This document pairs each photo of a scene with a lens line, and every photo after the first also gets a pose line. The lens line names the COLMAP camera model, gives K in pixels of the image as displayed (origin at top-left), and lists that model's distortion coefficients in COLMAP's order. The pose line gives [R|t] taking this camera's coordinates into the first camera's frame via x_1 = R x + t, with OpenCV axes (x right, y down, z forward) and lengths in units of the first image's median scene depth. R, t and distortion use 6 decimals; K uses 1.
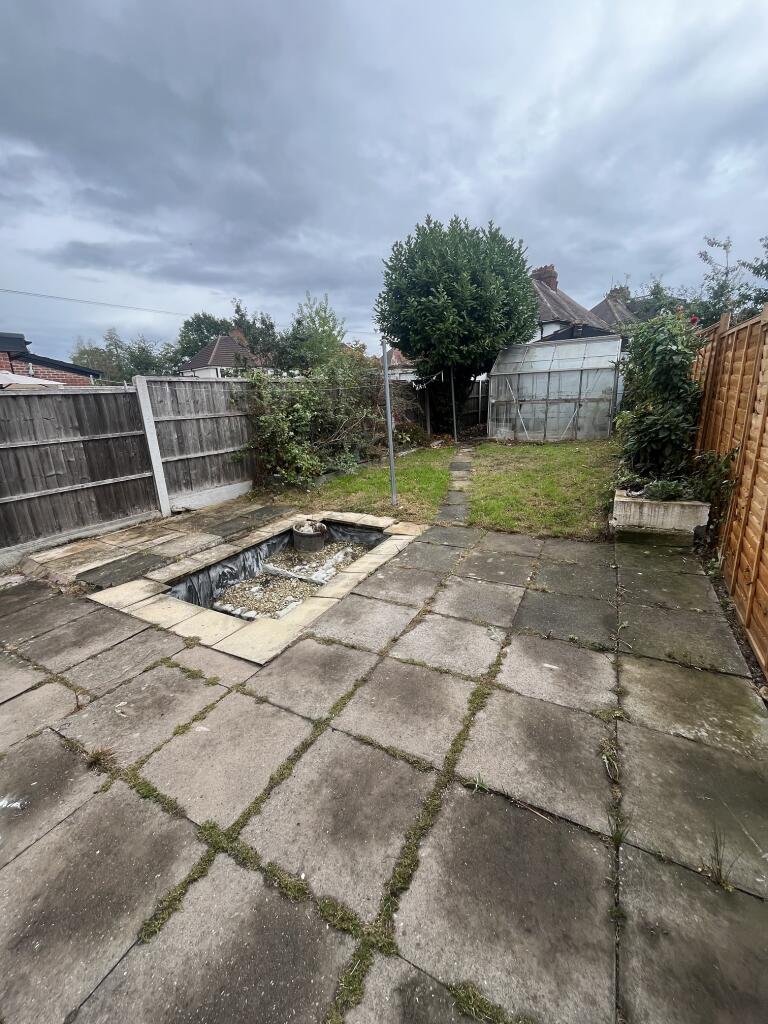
lens RADIAL K [[417.5, 0, 381.5], [0, 417.5, 510.8], [0, 0, 1]] dist [0.001745, -0.000015]
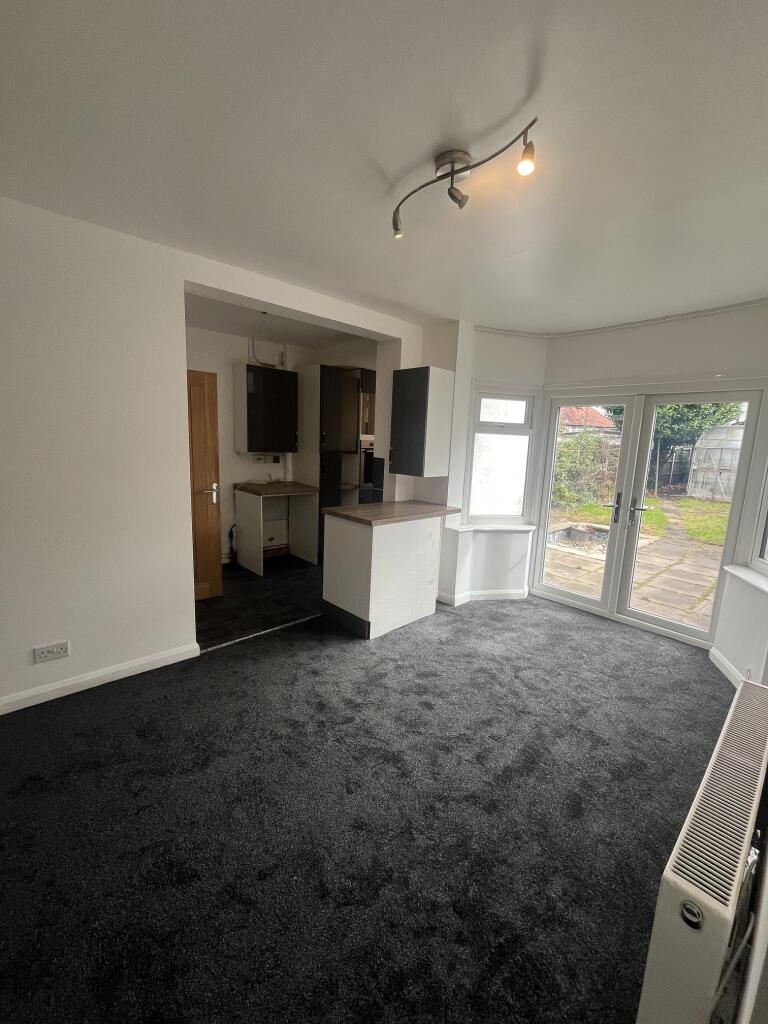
lens RADIAL K [[417.5, 0, 386.4], [0, 417.5, 511.2], [0, 0, 1]] dist [0.001745, -0.000015]
pose [[0.943960, 0.131529, -0.302719, -0.327521], [-0.163601, 0.983026, -0.083035, 0.192553], [0.286659, 0.127907, 0.949456, -0.693832]]
